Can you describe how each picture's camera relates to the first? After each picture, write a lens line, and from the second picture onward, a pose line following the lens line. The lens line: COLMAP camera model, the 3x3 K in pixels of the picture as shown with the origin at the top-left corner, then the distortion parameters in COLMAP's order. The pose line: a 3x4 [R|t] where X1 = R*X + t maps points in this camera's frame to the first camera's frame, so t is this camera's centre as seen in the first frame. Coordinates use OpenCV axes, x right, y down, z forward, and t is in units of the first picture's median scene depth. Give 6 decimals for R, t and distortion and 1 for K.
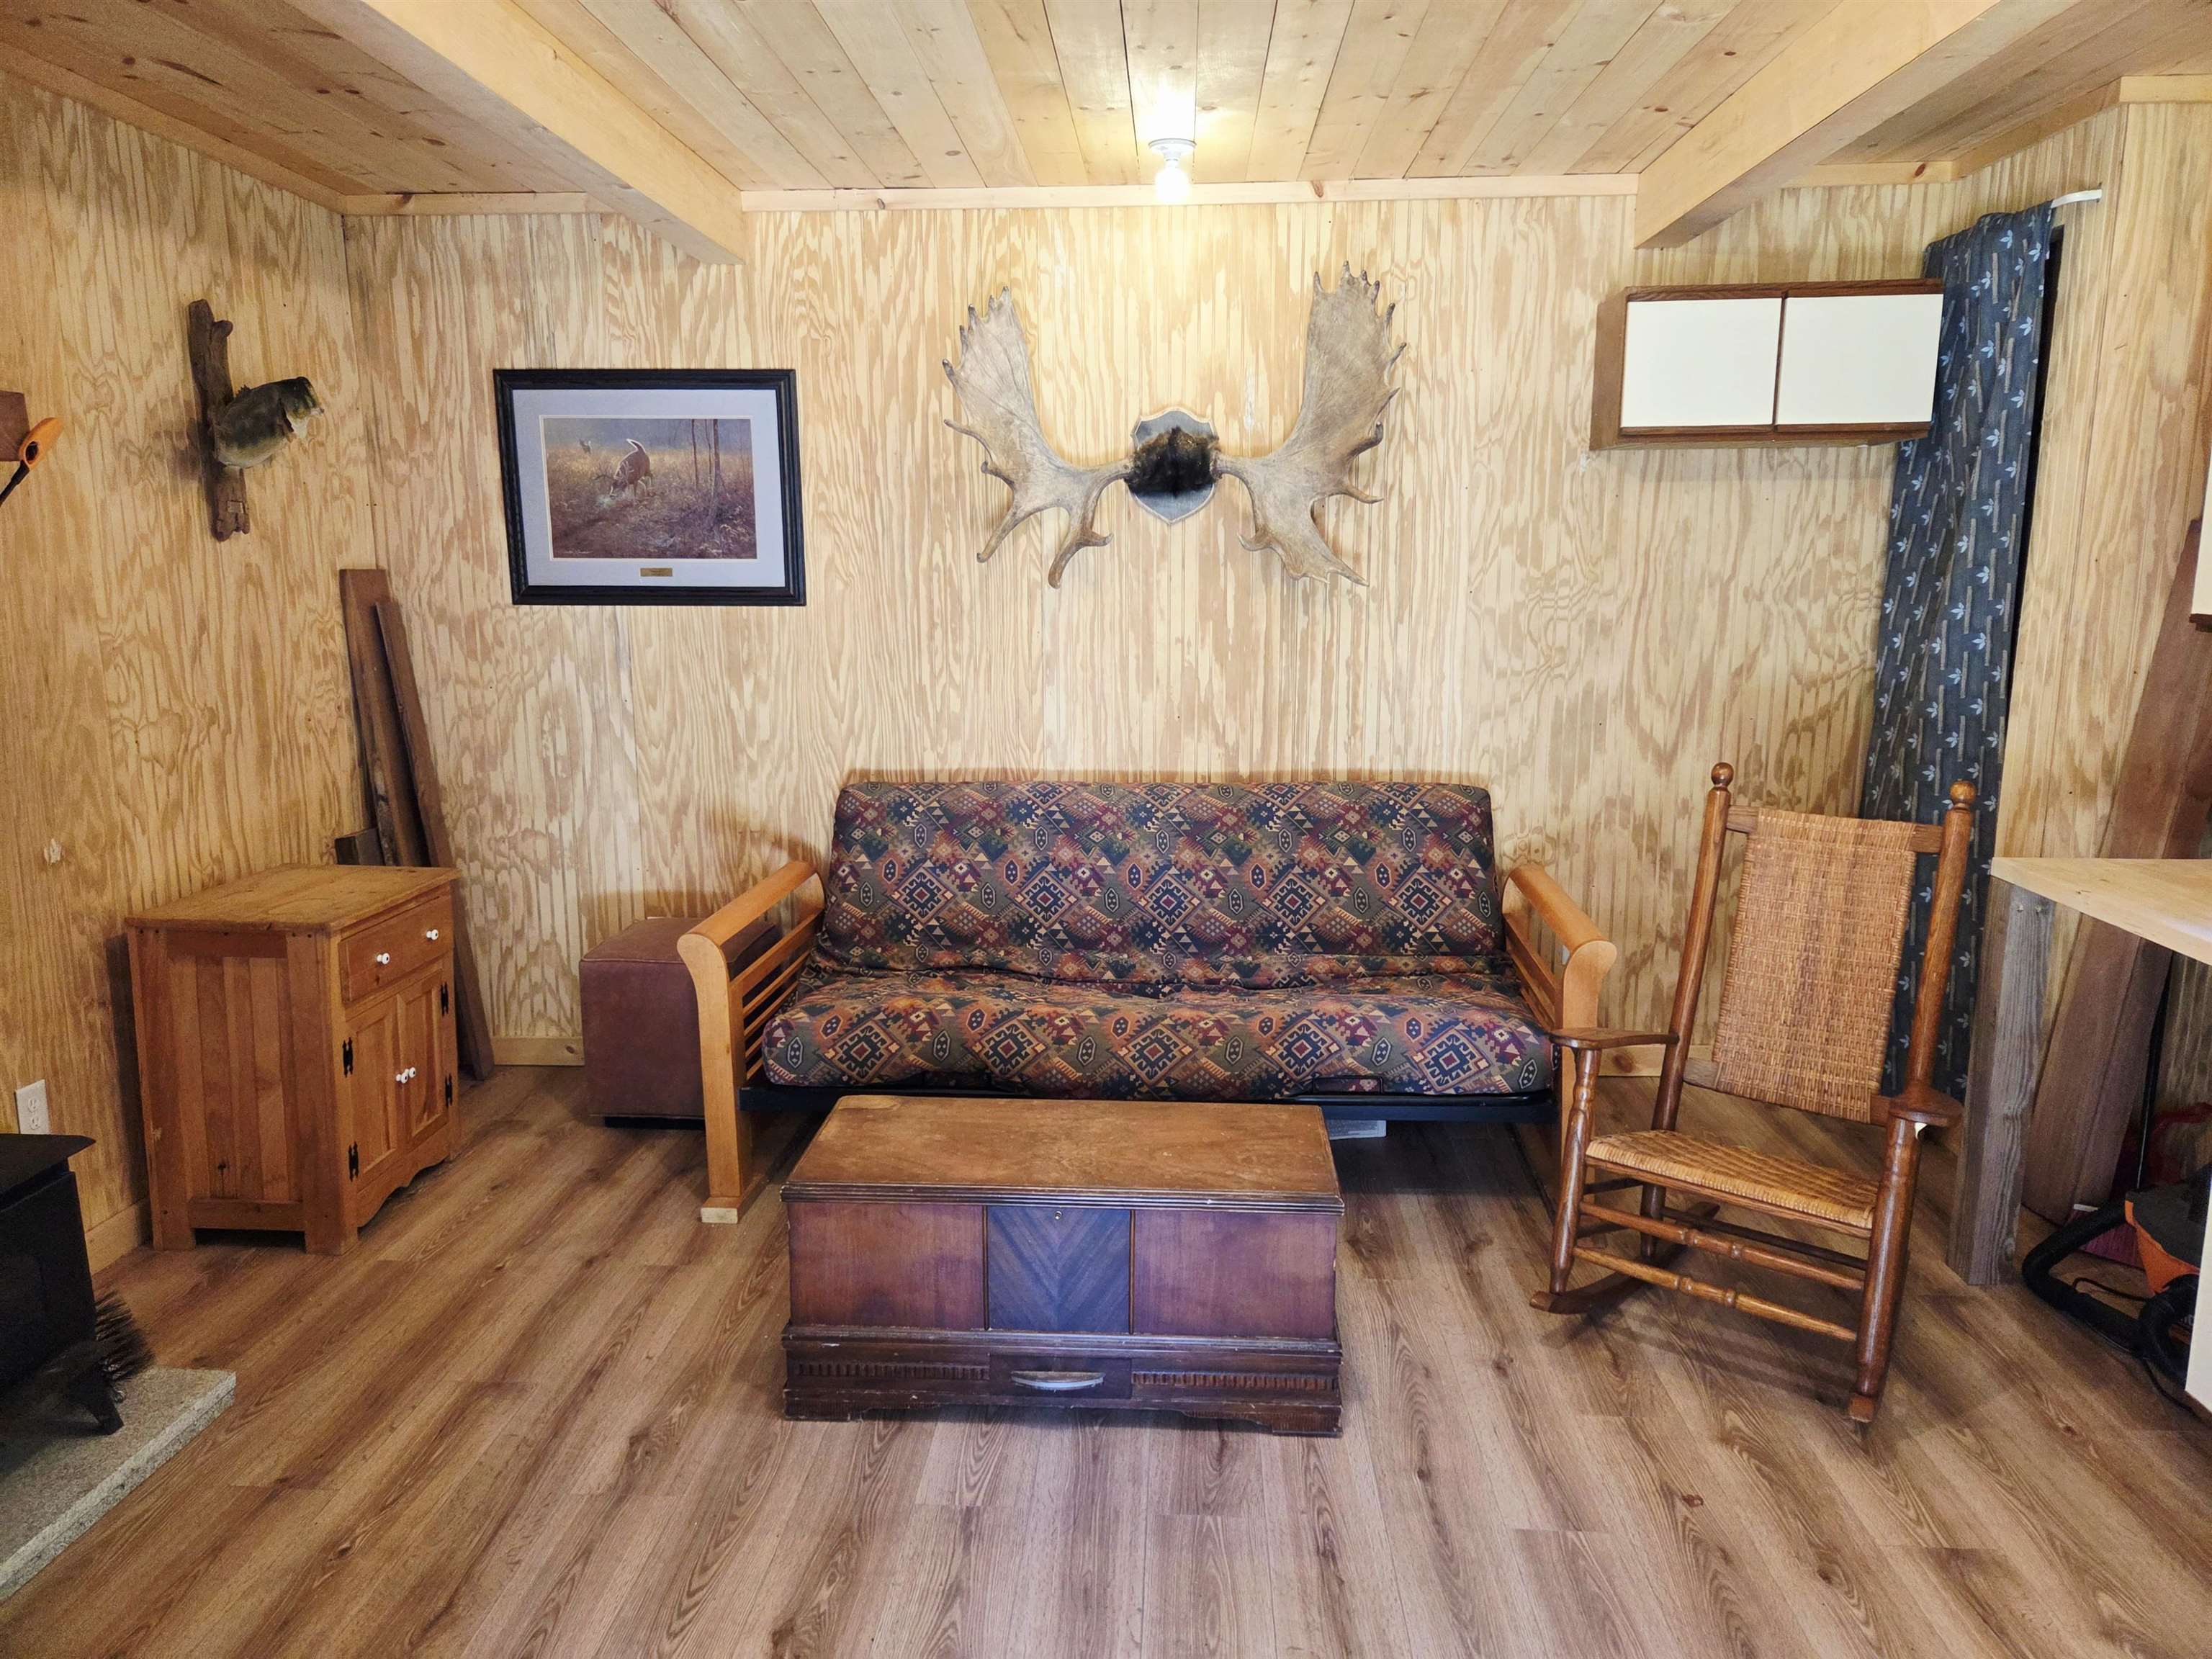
lens RADIAL K [[1478.2, 0, 1119.3], [0, 1478.2, 822.4], [0, 0, 1]] dist [0.067924, -0.051816]
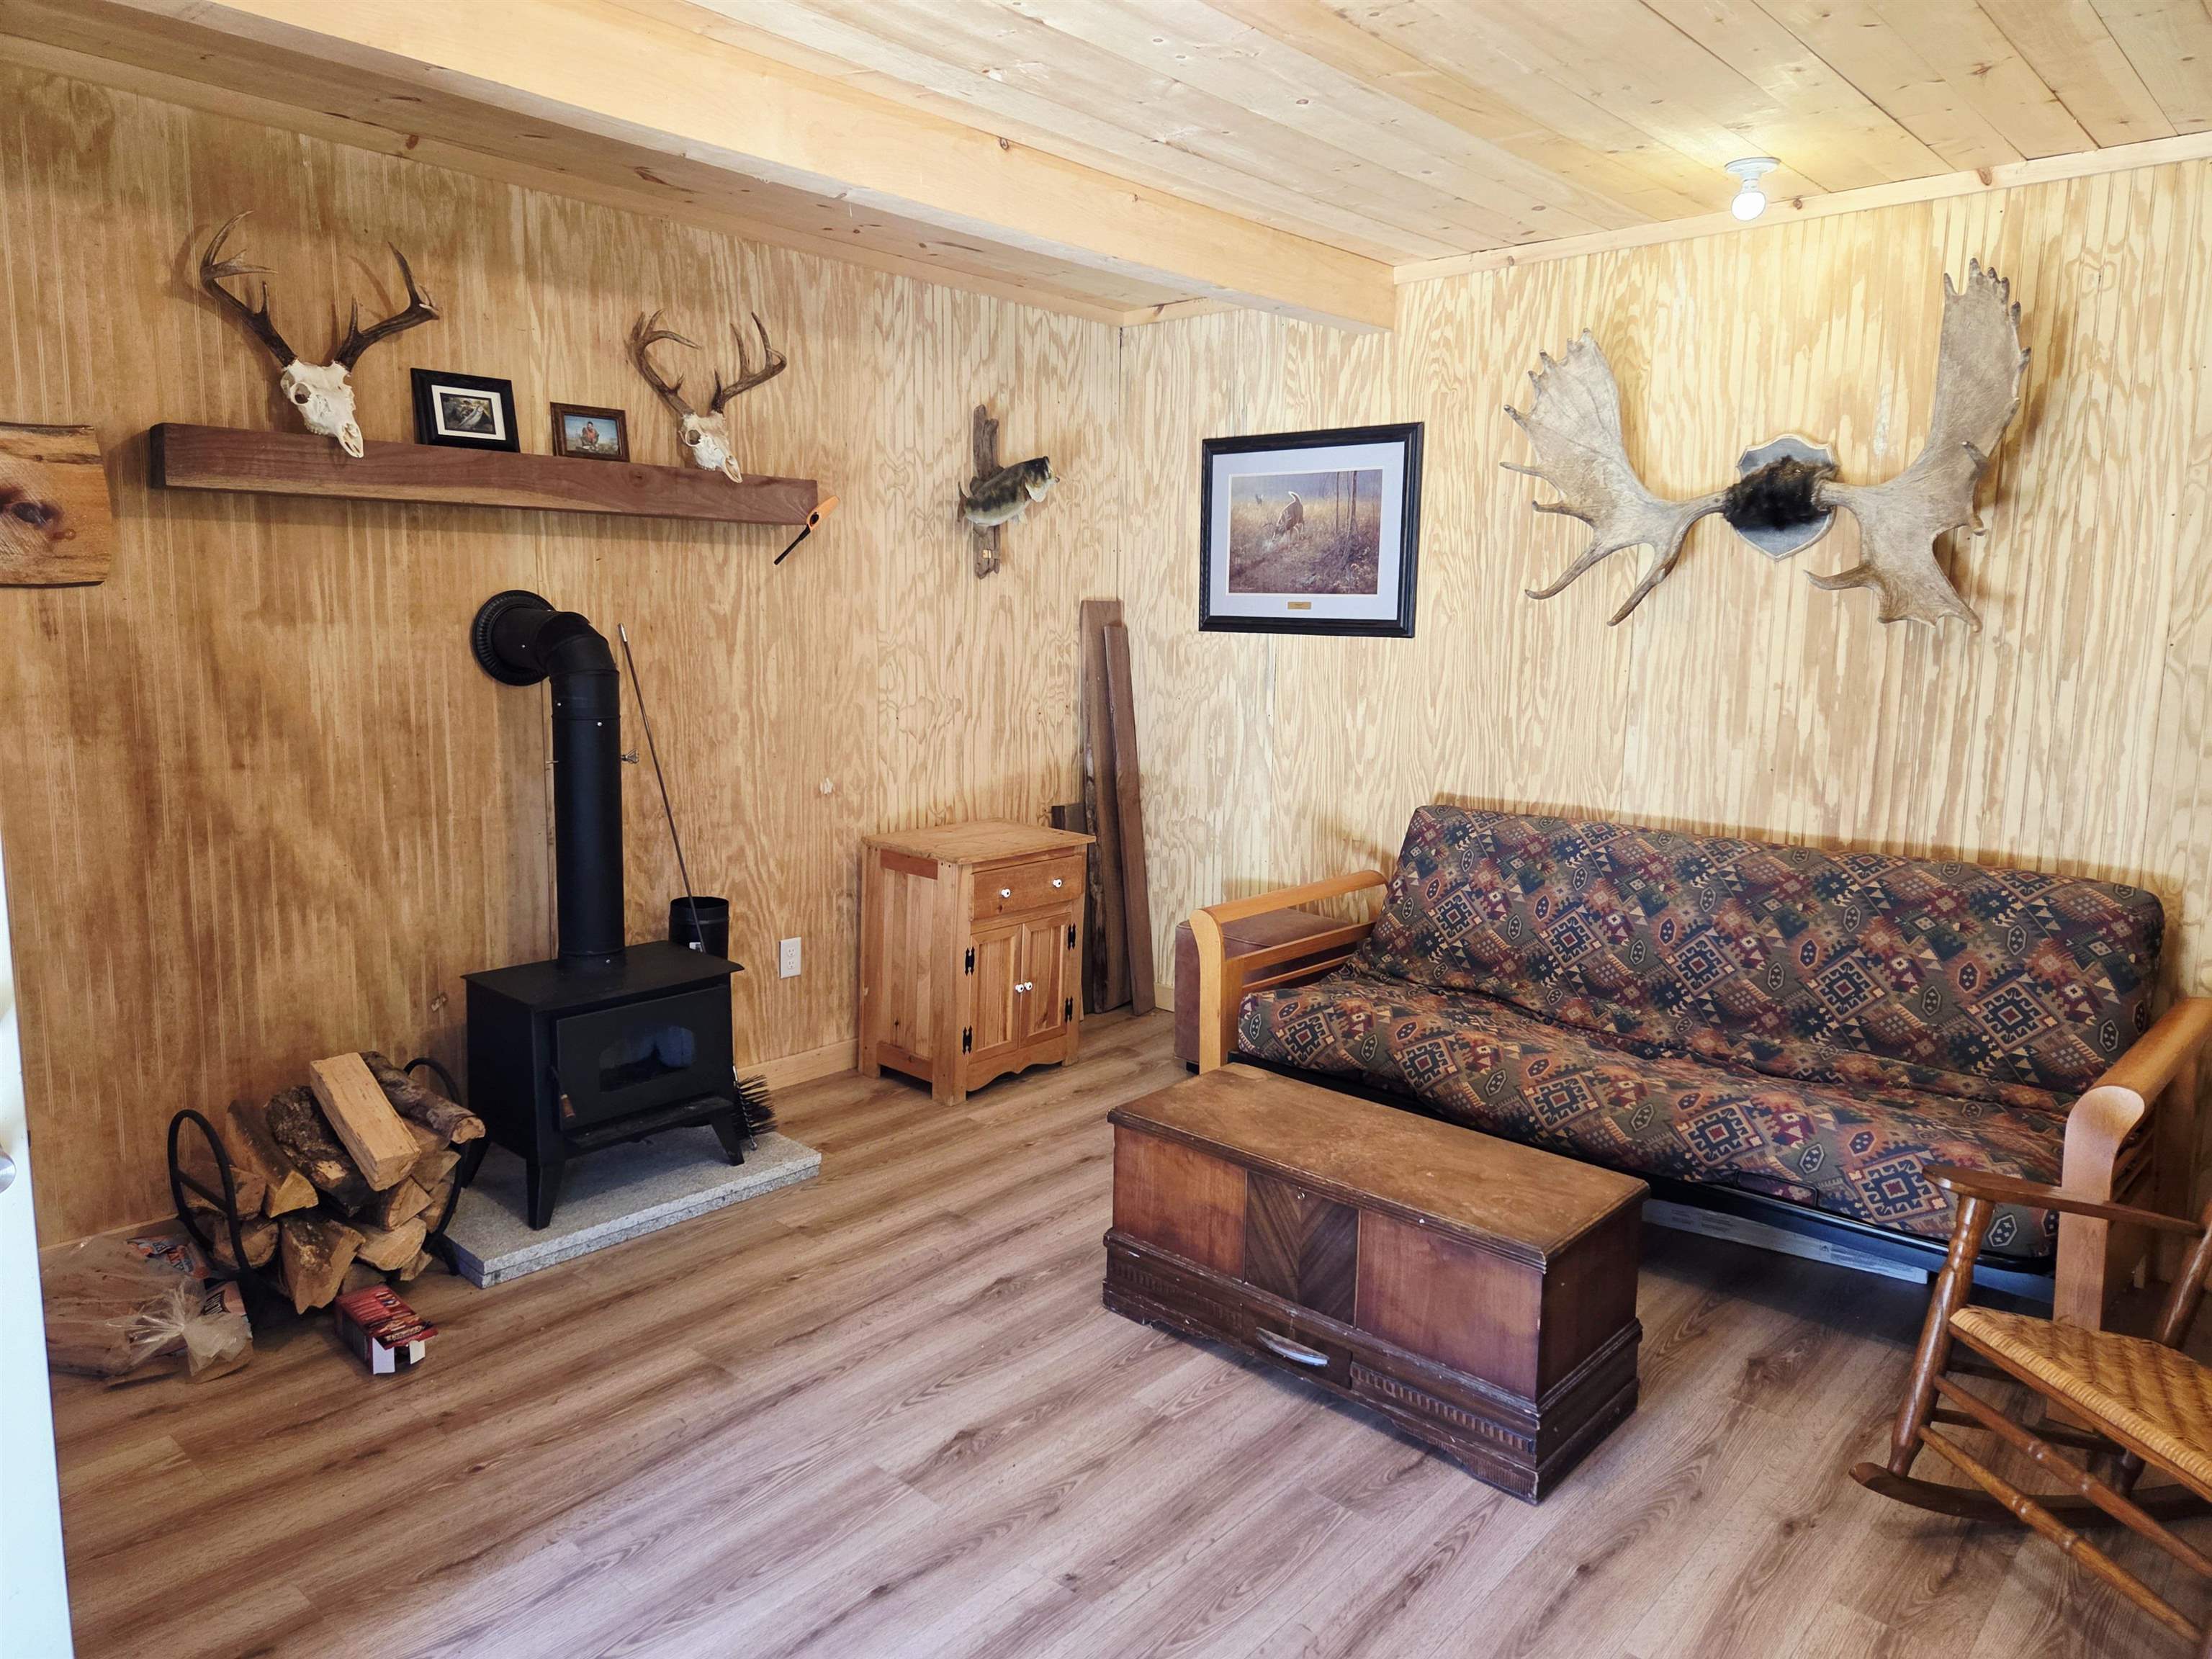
lens RADIAL K [[1478.2, 0, 1100.1], [0, 1478.2, 804.6], [0, 0, 1]] dist [0.067924, -0.051816]
pose [[0.772858, 0.102131, -0.626306, 0.354847], [-0.124996, 0.992129, 0.007541, -0.006334], [0.622147, 0.072458, 0.779541, 0.030192]]
